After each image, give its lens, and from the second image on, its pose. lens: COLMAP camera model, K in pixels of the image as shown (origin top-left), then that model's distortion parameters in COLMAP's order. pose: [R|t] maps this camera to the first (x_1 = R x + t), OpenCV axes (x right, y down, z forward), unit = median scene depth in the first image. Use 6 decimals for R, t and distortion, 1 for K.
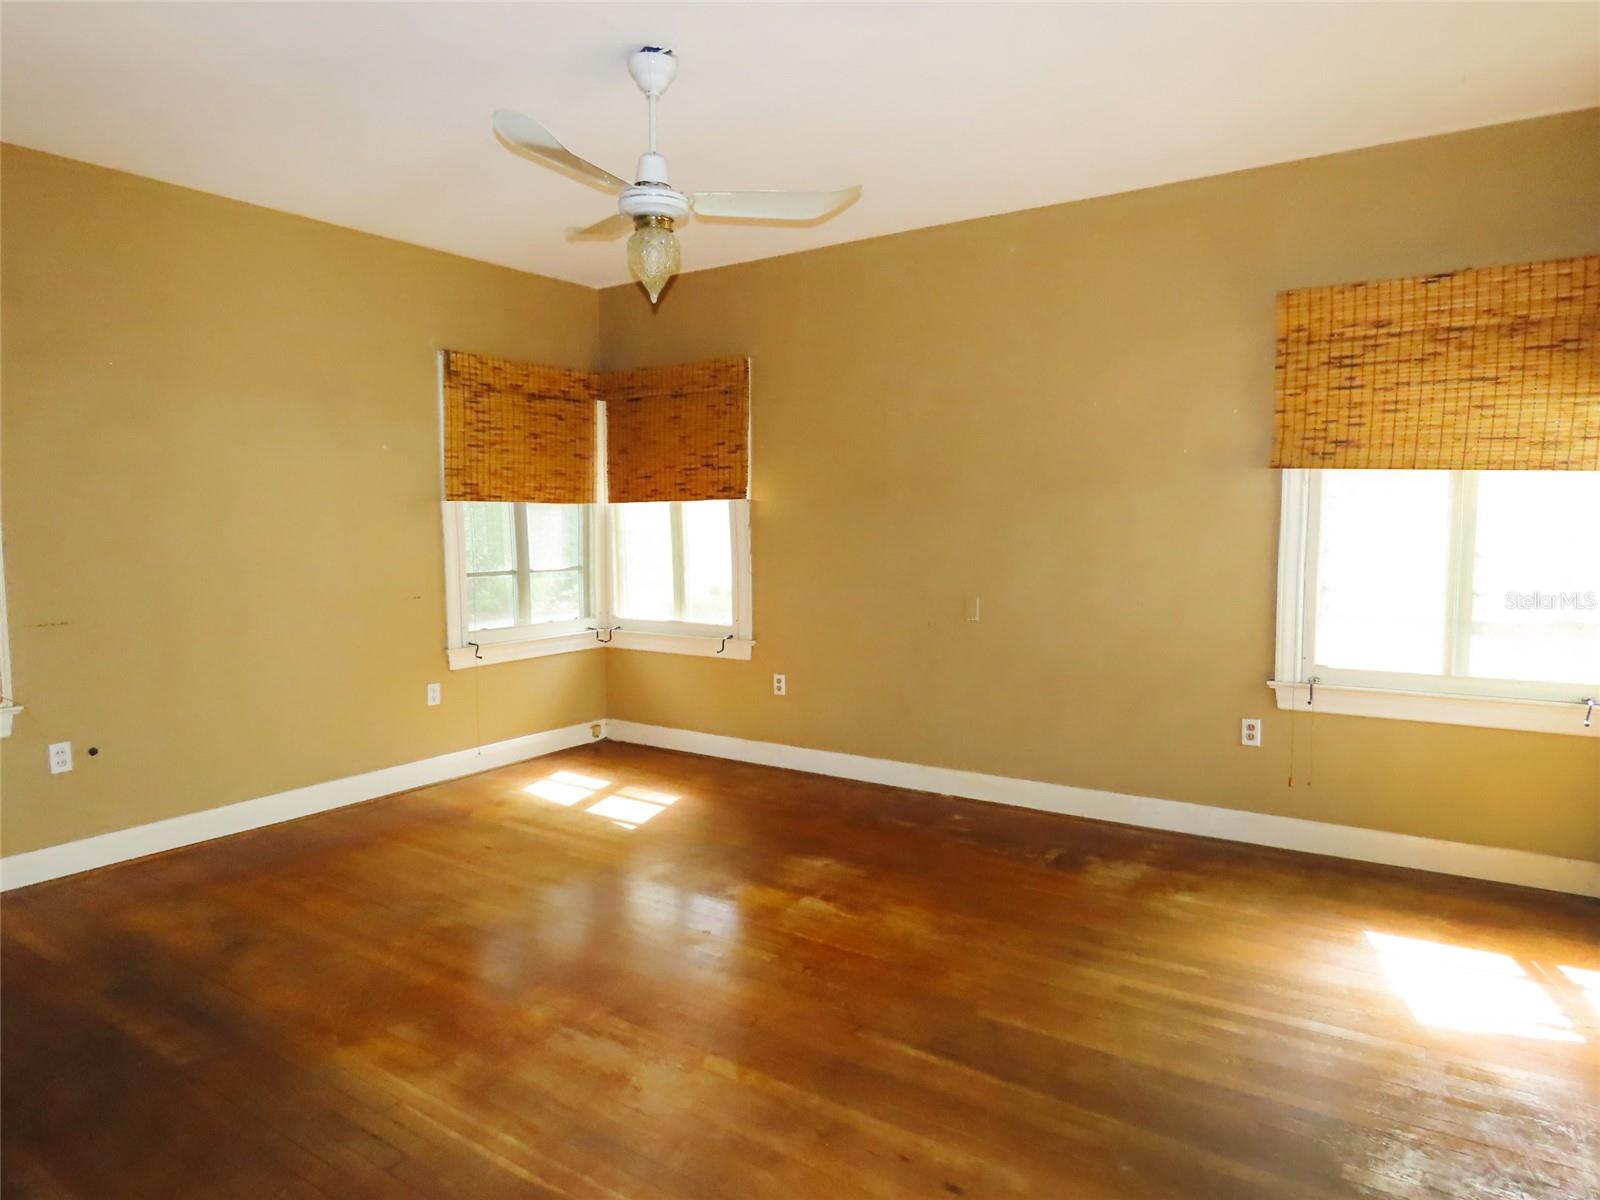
lens RADIAL K [[1001.6, 0, 802.6], [0, 1001.6, 598.9], [0, 0, 1]] dist [-0.015958, 0.004530]
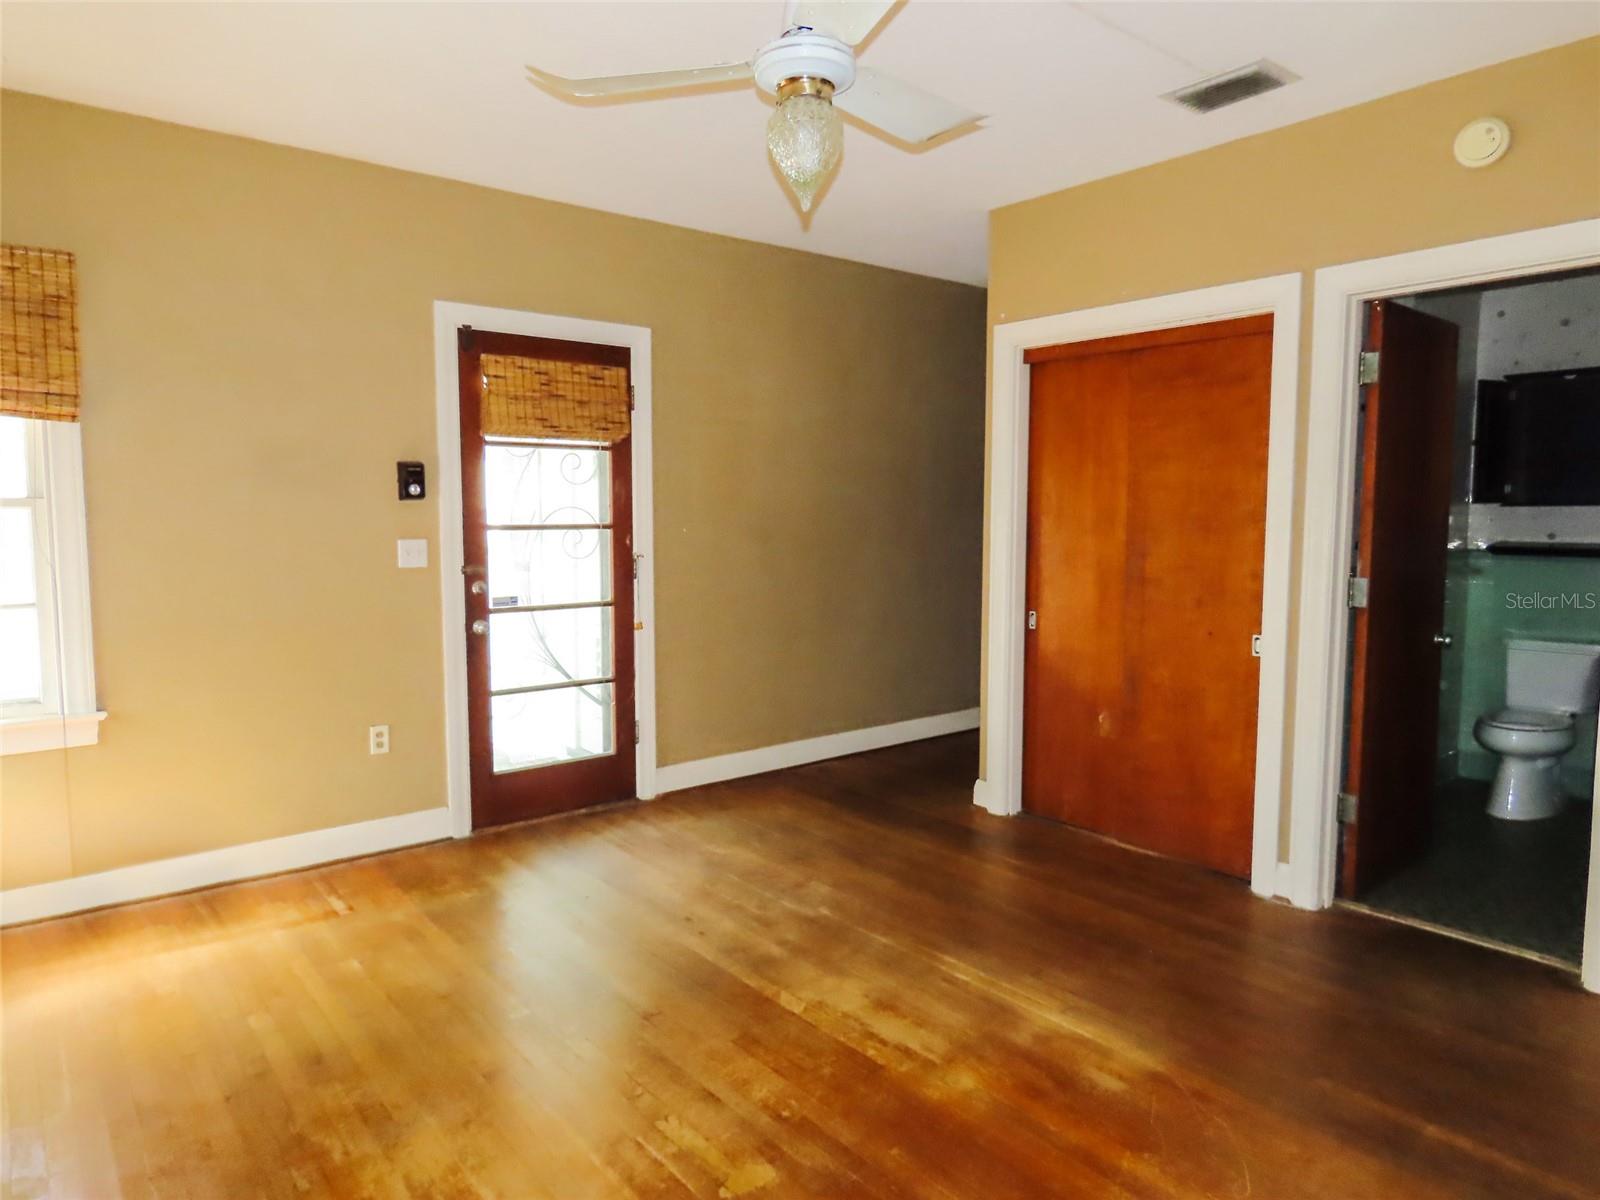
lens RADIAL K [[1001.6, 0, 802.6], [0, 1001.6, 598.9], [0, 0, 1]] dist [-0.015958, 0.004530]
pose [[-0.957007, -0.019840, 0.289385, -0.407002], [0.027317, 0.987059, 0.158011, -0.161860], [-0.288775, 0.159123, -0.944081, 1.961934]]
